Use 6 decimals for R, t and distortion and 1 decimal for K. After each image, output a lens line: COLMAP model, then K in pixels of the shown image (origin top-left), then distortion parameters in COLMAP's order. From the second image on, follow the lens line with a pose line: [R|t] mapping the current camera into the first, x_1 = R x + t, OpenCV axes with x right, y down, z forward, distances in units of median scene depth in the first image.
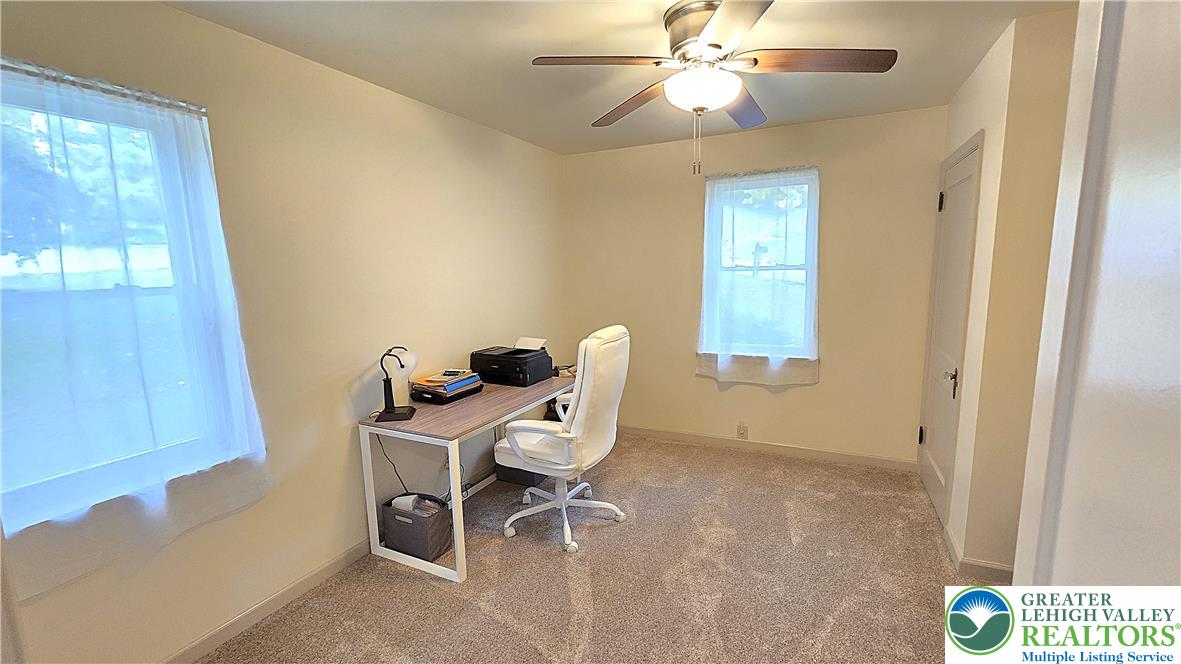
lens RADIAL K [[482.1, 0, 594.1], [0, 482.1, 331.9], [0, 0, 1]] dist [-0.008751, 0.003043]
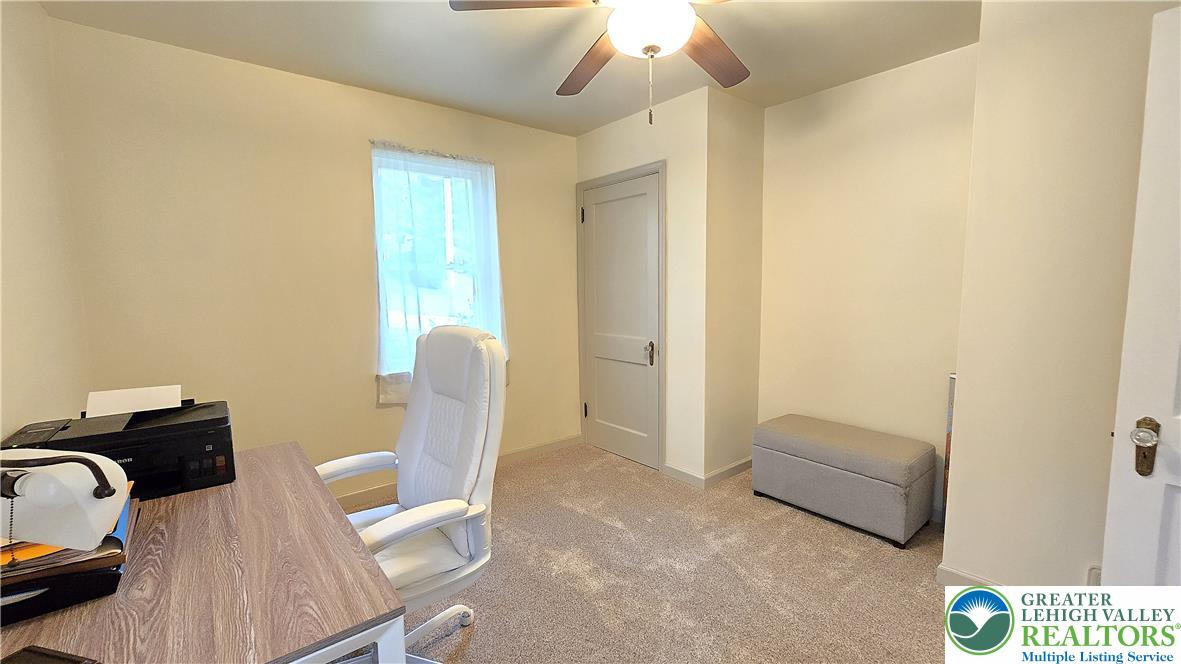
lens RADIAL K [[482.1, 0, 591.4], [0, 482.1, 338.3], [0, 0, 1]] dist [-0.008751, 0.003043]
pose [[0.432667, -0.079757, 0.898019, -0.414255], [0.130214, 0.991163, 0.025293, 0.011929], [-0.892101, 0.105991, 0.439229, 0.497553]]
